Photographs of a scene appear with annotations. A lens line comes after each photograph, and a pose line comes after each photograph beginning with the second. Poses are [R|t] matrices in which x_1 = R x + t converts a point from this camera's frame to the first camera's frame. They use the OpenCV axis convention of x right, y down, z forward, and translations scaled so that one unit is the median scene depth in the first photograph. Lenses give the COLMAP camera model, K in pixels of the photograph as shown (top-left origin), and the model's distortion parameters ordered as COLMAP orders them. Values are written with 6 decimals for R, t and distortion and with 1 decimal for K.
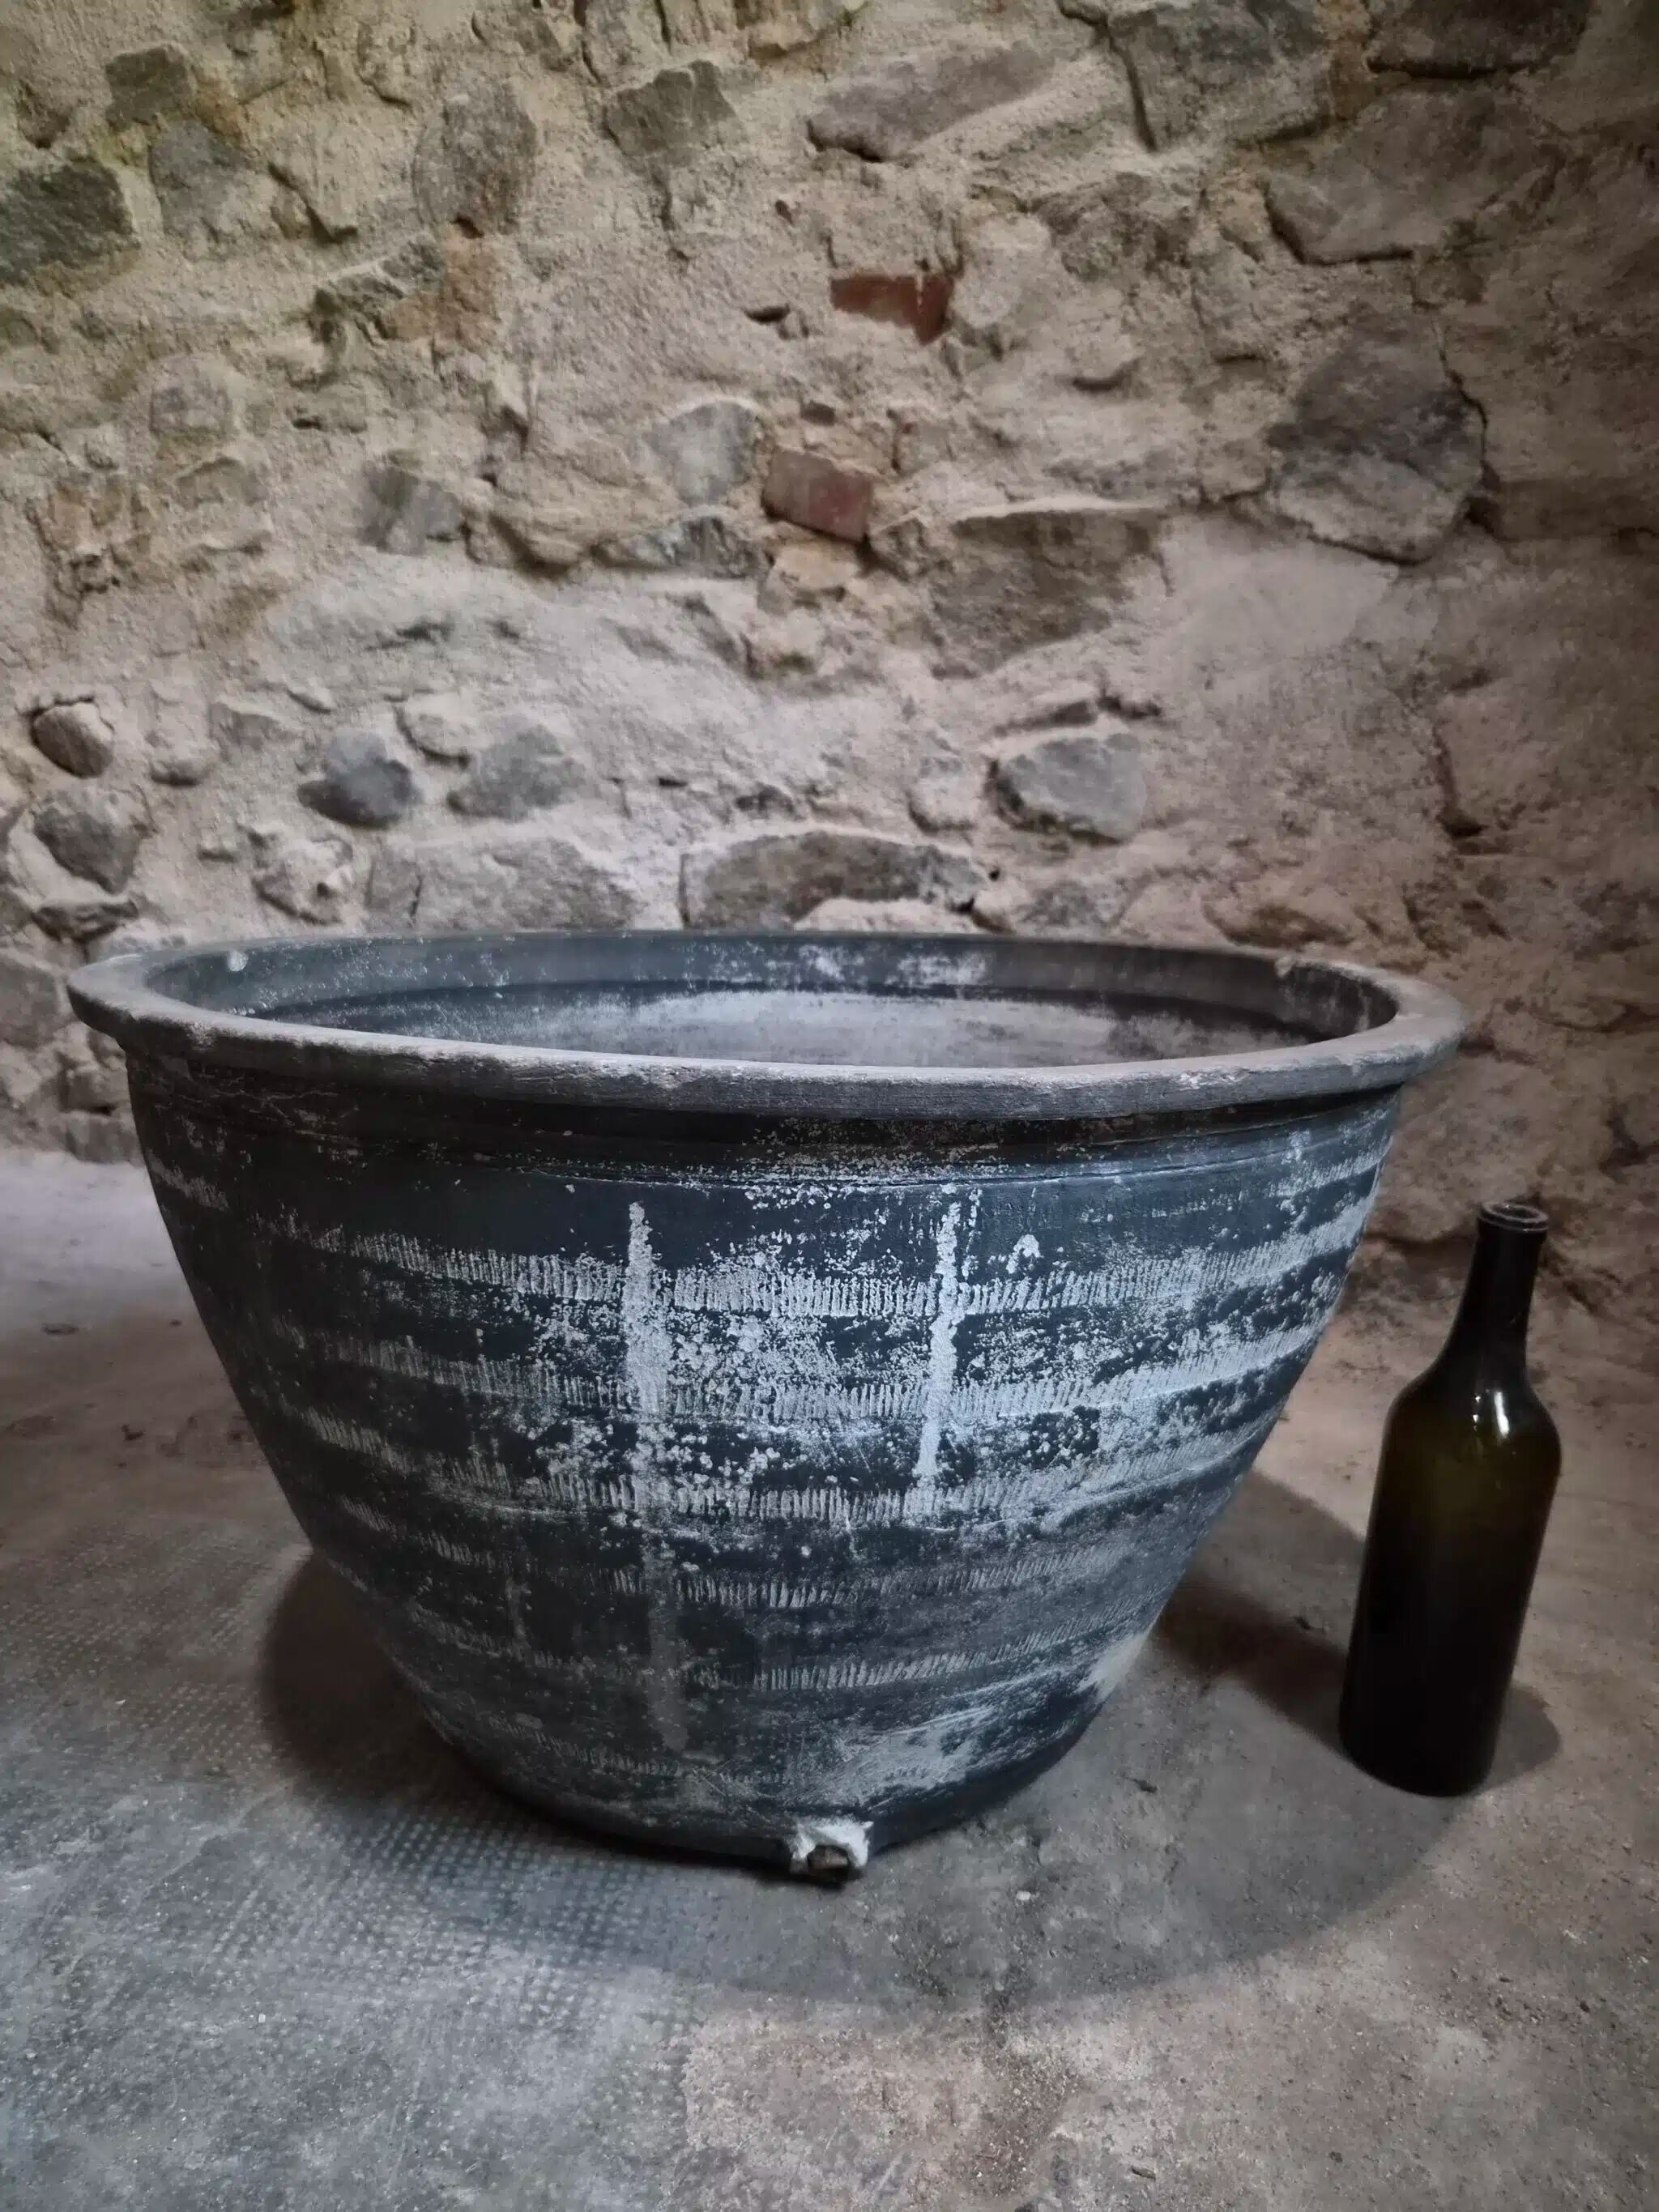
lens RADIAL K [[1487.2, 0, 843.7], [0, 1487.2, 1110.5], [0, 0, 1]] dist [0.046615, -0.039021]
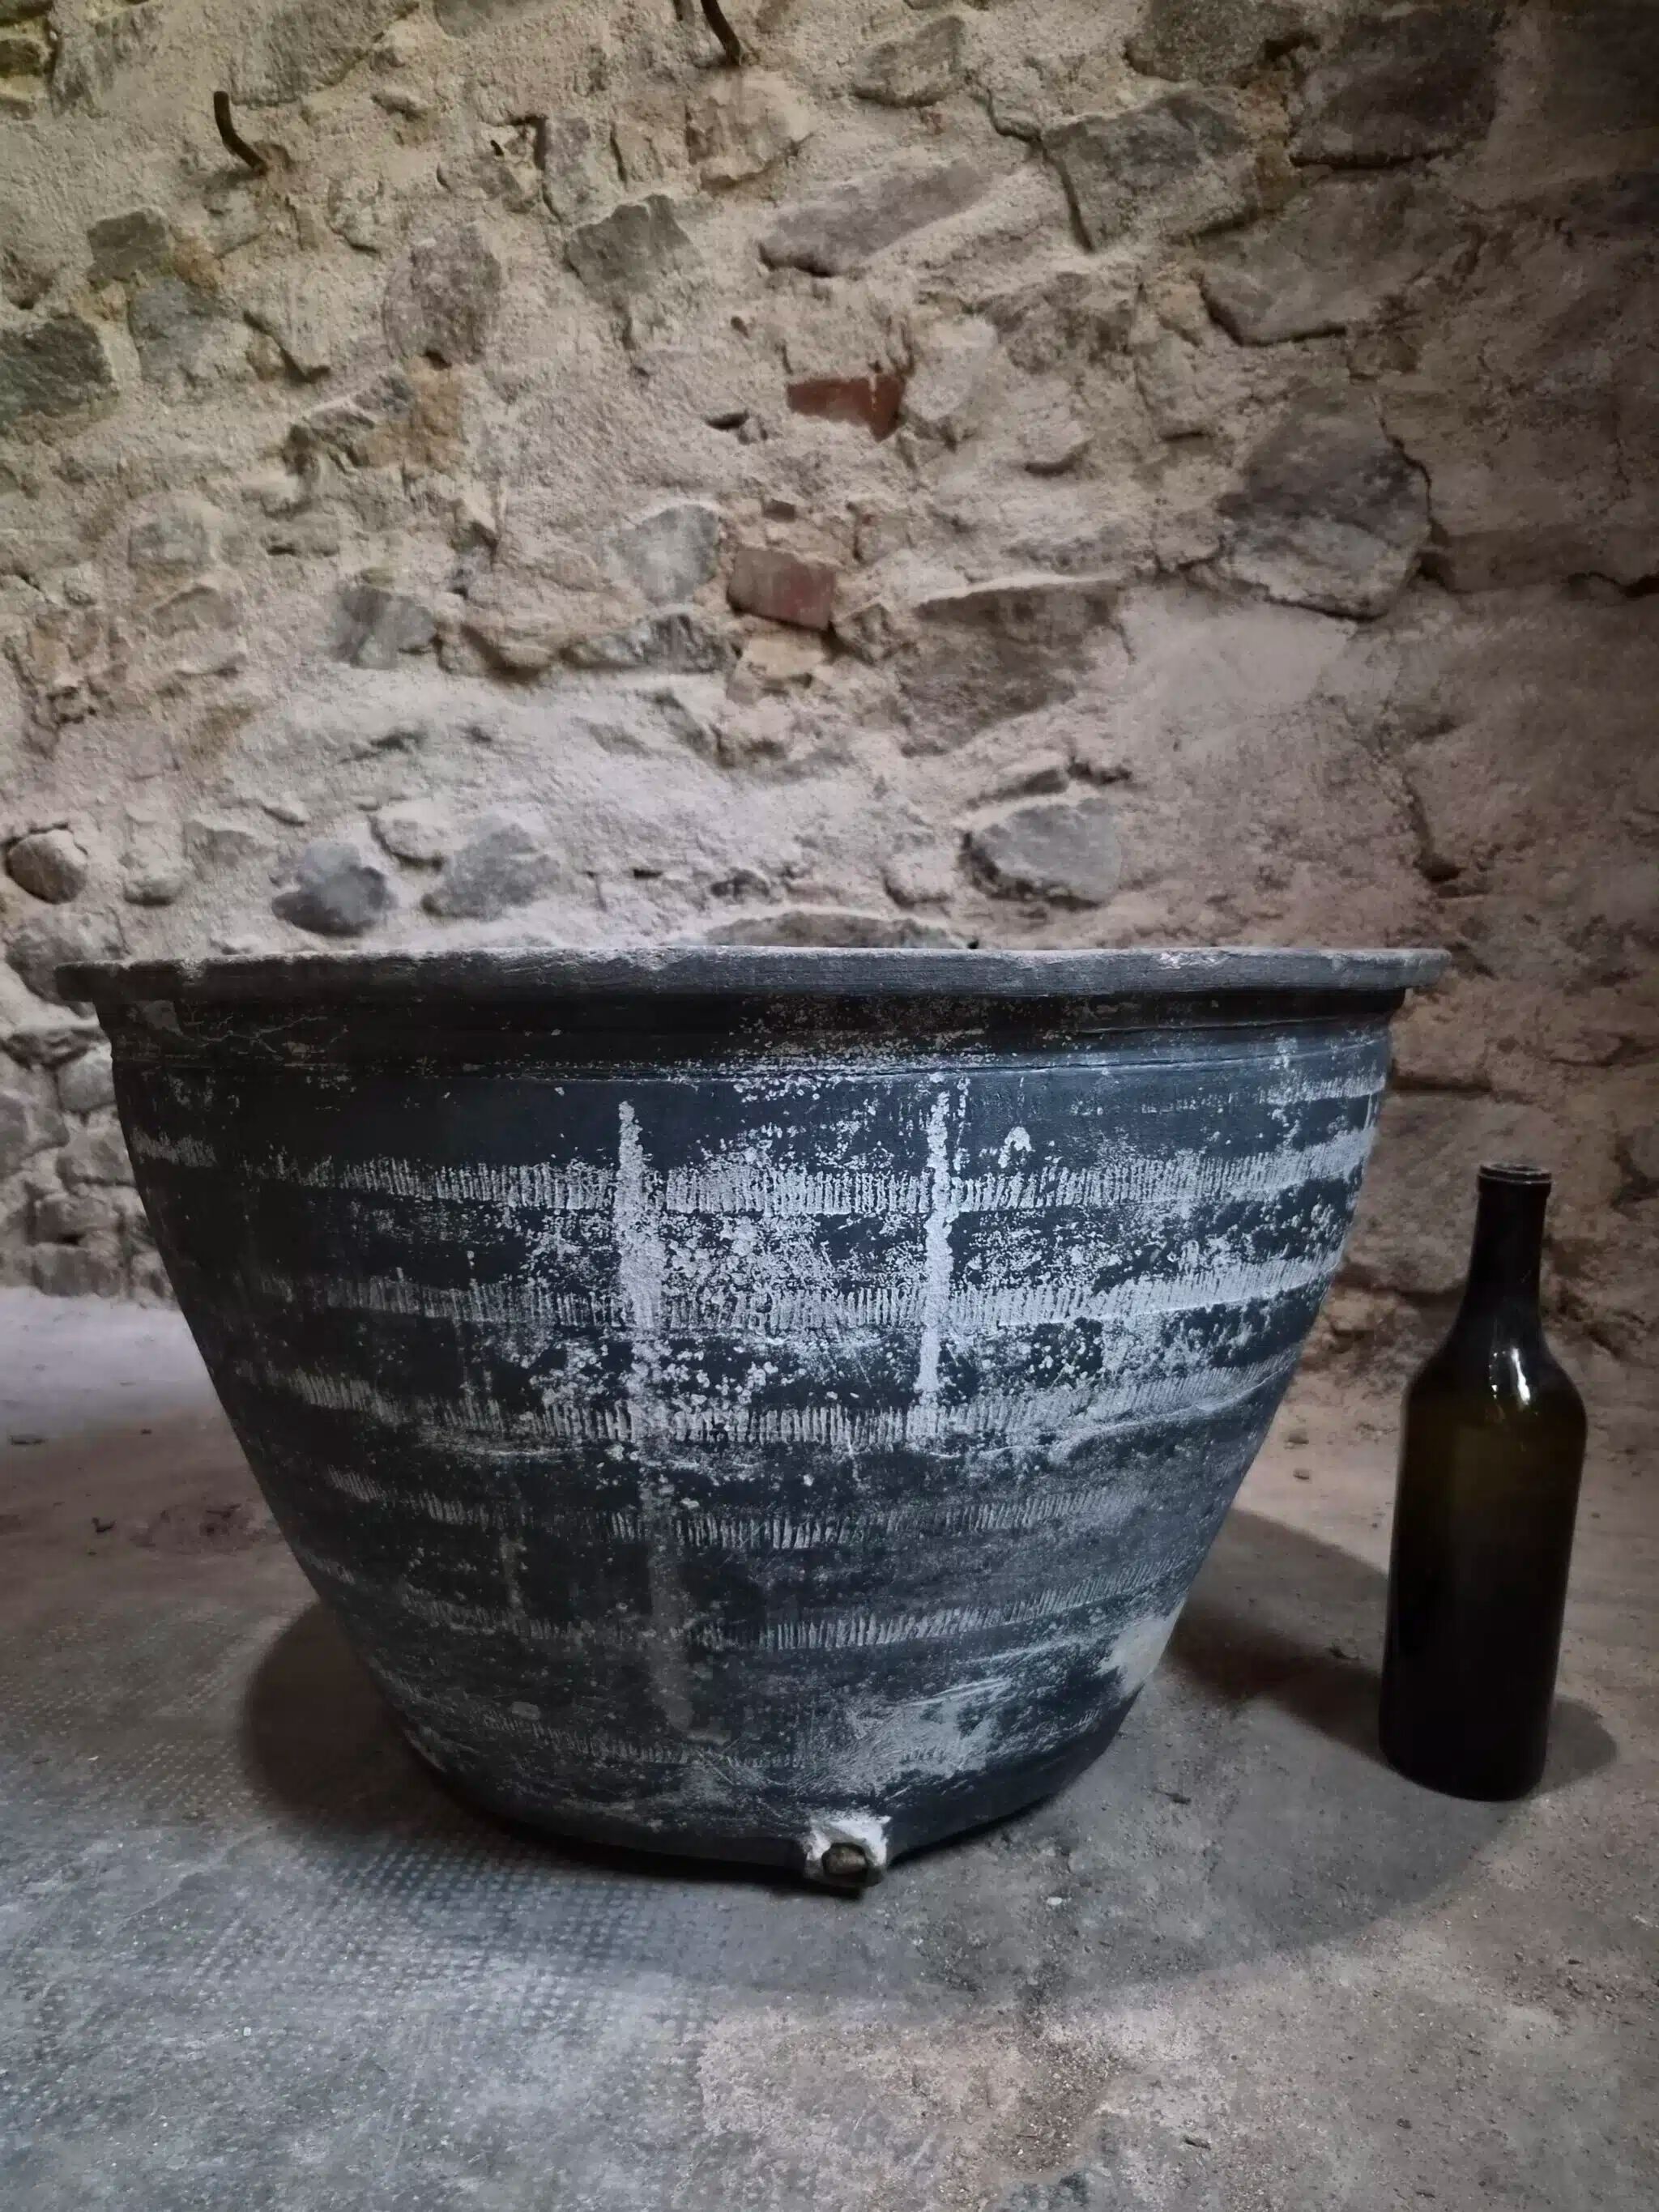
lens RADIAL K [[1541.8, 0, 822.4], [0, 1541.8, 1120.1], [0, 0, 1]] dist [0.049497, -0.040558]
pose [[0.999213, -0.039601, -0.002236, -0.004537], [0.039120, 0.993243, -0.109263, 0.173626], [0.006548, 0.109089, 0.994010, -0.027688]]
